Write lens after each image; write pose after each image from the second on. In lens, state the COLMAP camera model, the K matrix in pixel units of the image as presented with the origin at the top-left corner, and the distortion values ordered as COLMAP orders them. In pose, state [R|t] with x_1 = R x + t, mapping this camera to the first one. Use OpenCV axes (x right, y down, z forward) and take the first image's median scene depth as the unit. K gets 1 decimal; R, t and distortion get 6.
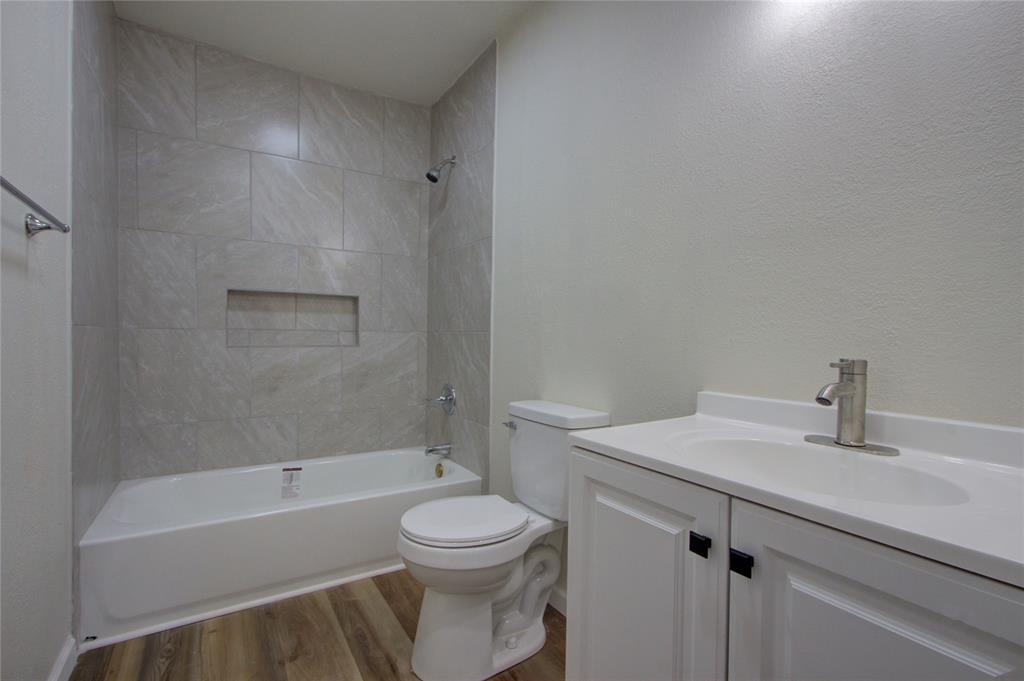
lens RADIAL K [[468.6, 0, 510.0], [0, 468.6, 341.5], [0, 0, 1]] dist [-0.006937, 0.004468]
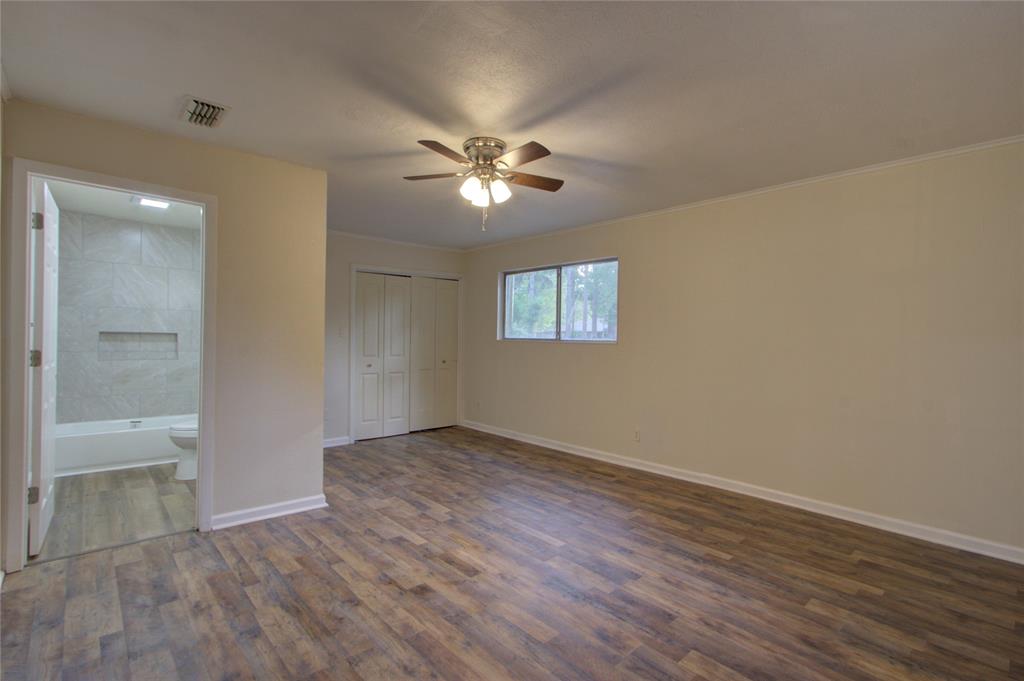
lens RADIAL K [[468.6, 0, 511.2], [0, 468.6, 343.0], [0, 0, 1]] dist [-0.006937, 0.004468]
pose [[0.984674, -0.000426, 0.174402, 0.750824], [0.003332, 0.999861, -0.016367, -0.021875], [-0.174371, 0.016697, 0.984538, -1.223512]]
